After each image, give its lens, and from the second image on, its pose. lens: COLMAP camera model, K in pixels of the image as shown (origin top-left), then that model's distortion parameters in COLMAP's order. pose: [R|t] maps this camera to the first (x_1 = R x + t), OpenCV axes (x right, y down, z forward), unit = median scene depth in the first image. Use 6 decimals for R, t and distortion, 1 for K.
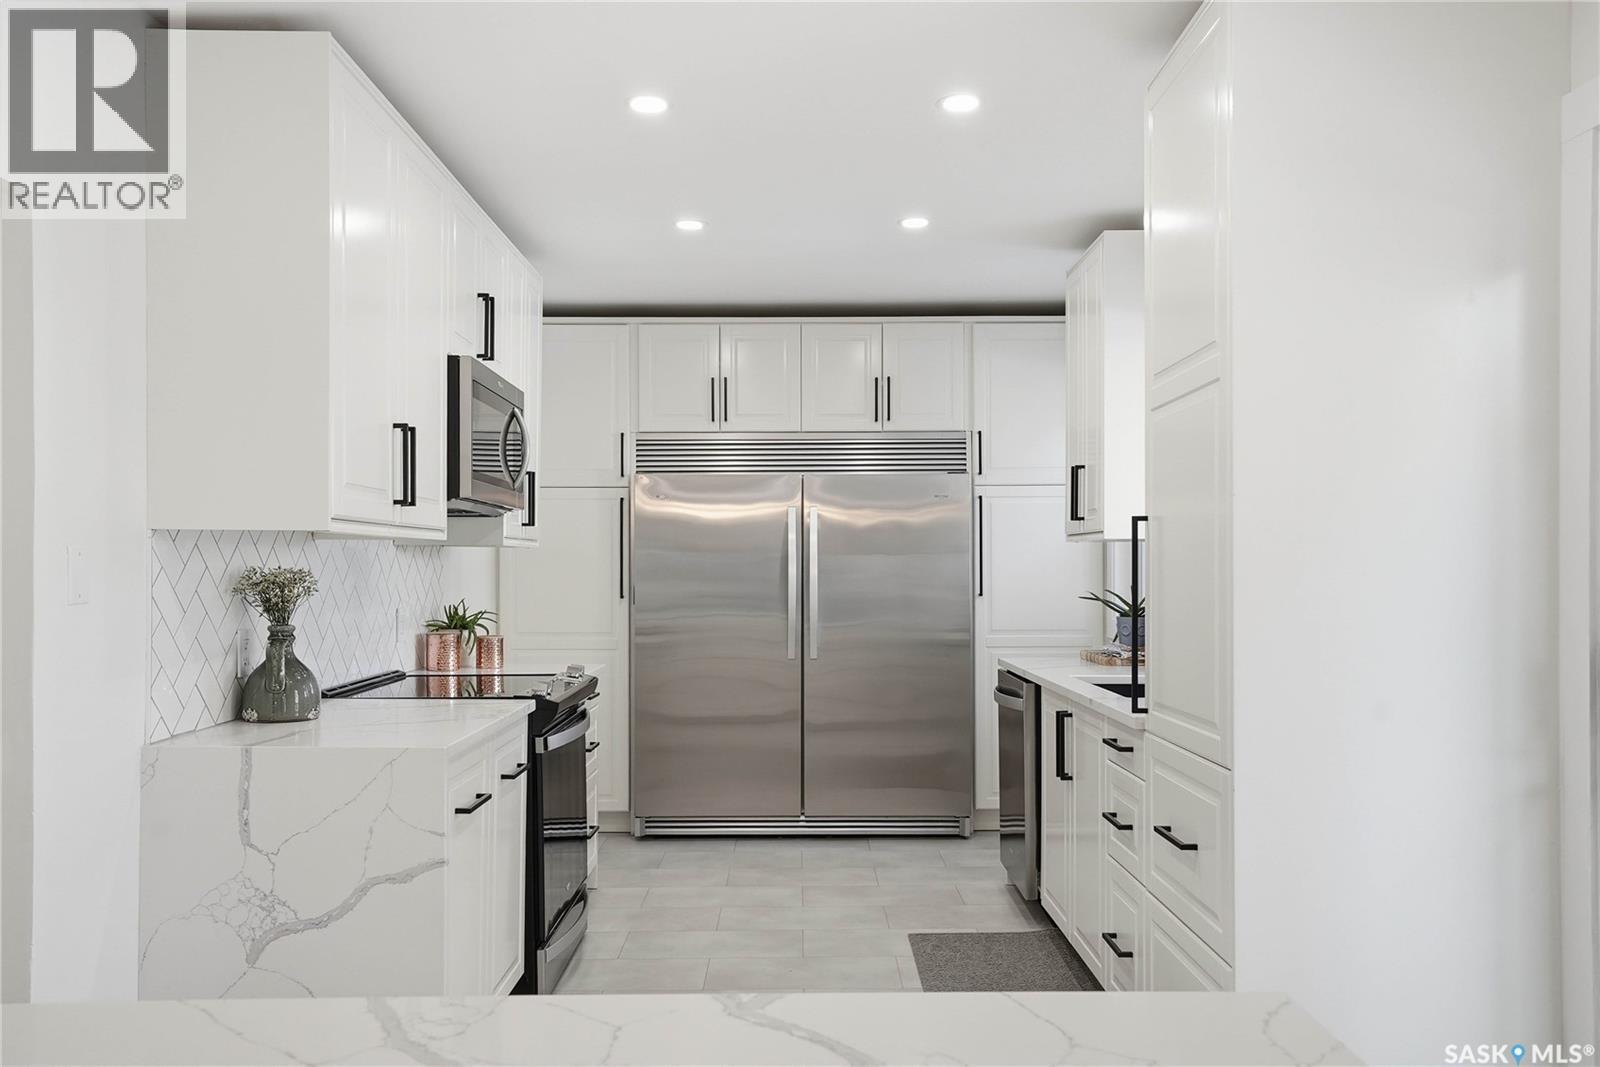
lens RADIAL K [[760.3, 0, 792.1], [0, 760.3, 542.2], [0, 0, 1]] dist [0.002158, 0.000319]
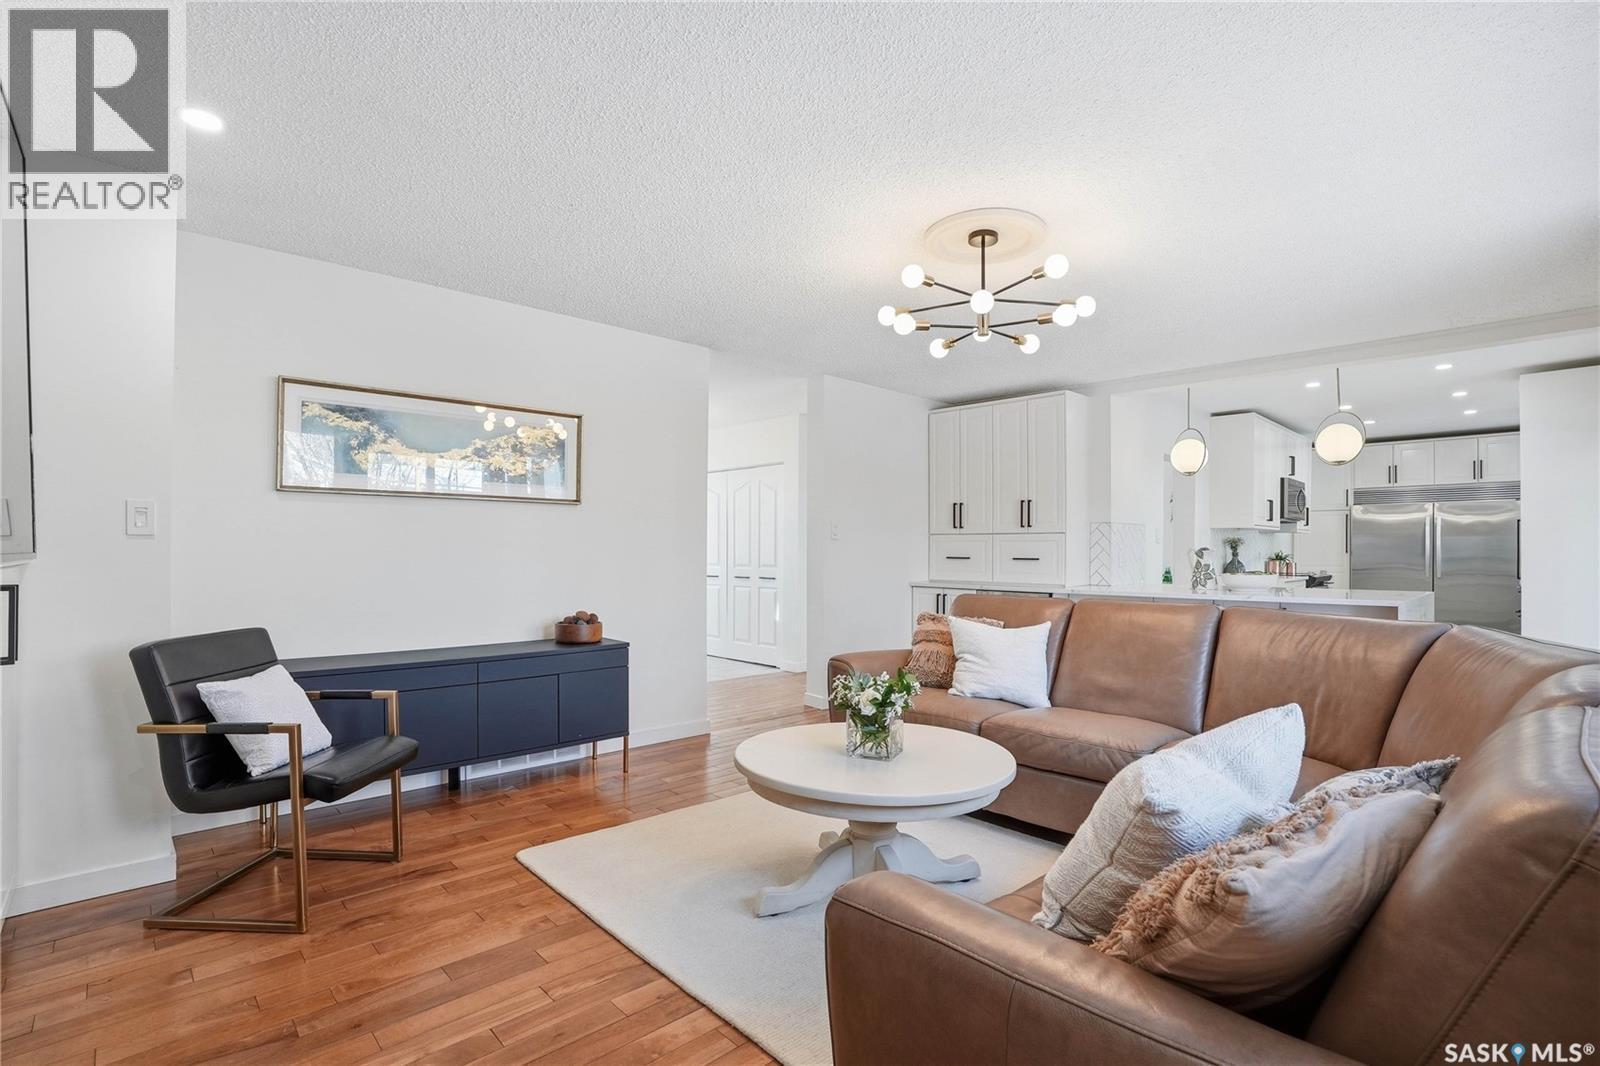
lens RADIAL K [[760.3, 0, 792.1], [0, 760.3, 541.7], [0, 0, 1]] dist [0.002158, 0.000319]
pose [[0.607001, 0.001937, -0.794698, 0.860578], [-0.001331, 0.999998, 0.001420, 0.043203], [0.794700, 0.000196, 0.607003, -2.591023]]
